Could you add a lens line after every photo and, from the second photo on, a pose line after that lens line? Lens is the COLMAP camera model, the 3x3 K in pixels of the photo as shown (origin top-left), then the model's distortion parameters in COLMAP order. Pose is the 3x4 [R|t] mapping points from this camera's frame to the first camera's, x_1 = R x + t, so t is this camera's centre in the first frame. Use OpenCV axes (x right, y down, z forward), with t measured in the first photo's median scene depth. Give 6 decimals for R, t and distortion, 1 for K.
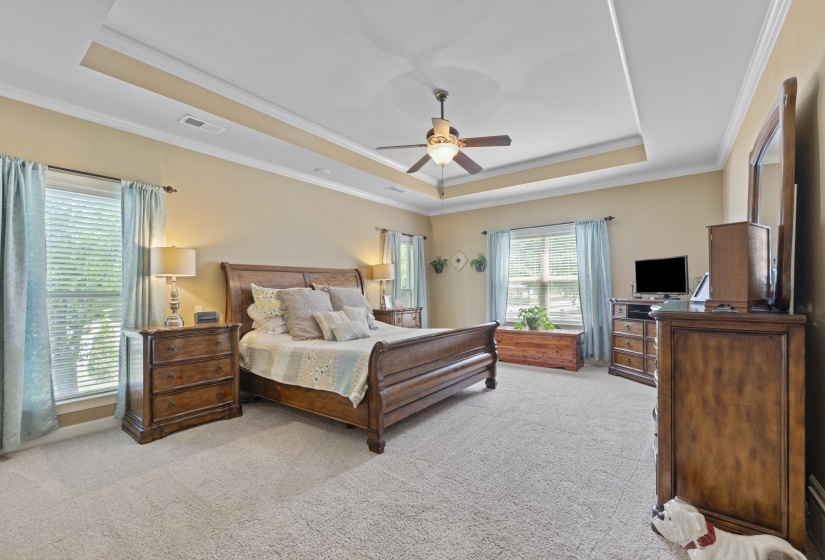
lens RADIAL K [[340.5, 0, 412.5], [0, 340.5, 280.0], [0, 0, 1]] dist [-0.000630, -0.000088]
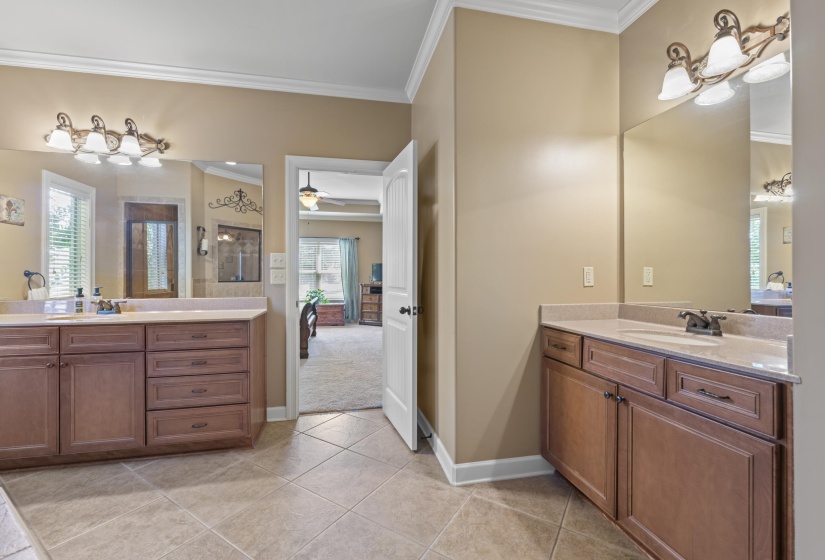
lens RADIAL K [[349.9, 0, 409.1], [0, 349.9, 276.3], [0, 0, 1]] dist [-0.002440, -0.000376]
pose [[0.642103, 0.011016, 0.766539, -0.659540], [-0.022605, 0.999734, 0.004569, 0.000531], [-0.766285, -0.020261, 0.642181, -0.388779]]
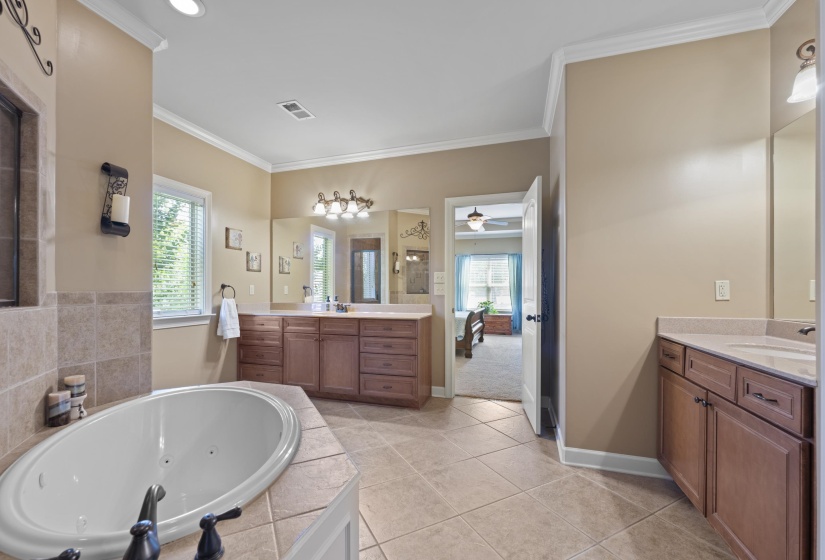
lens RADIAL K [[344.2, 0, 411.8], [0, 344.2, 287.1], [0, 0, 1]] dist [0.000603, 0.000071]
pose [[0.935161, 0.014368, 0.353931, -0.685624], [-0.018985, 0.999774, 0.009576, -0.003257], [-0.353714, -0.015674, 0.935222, -0.559671]]
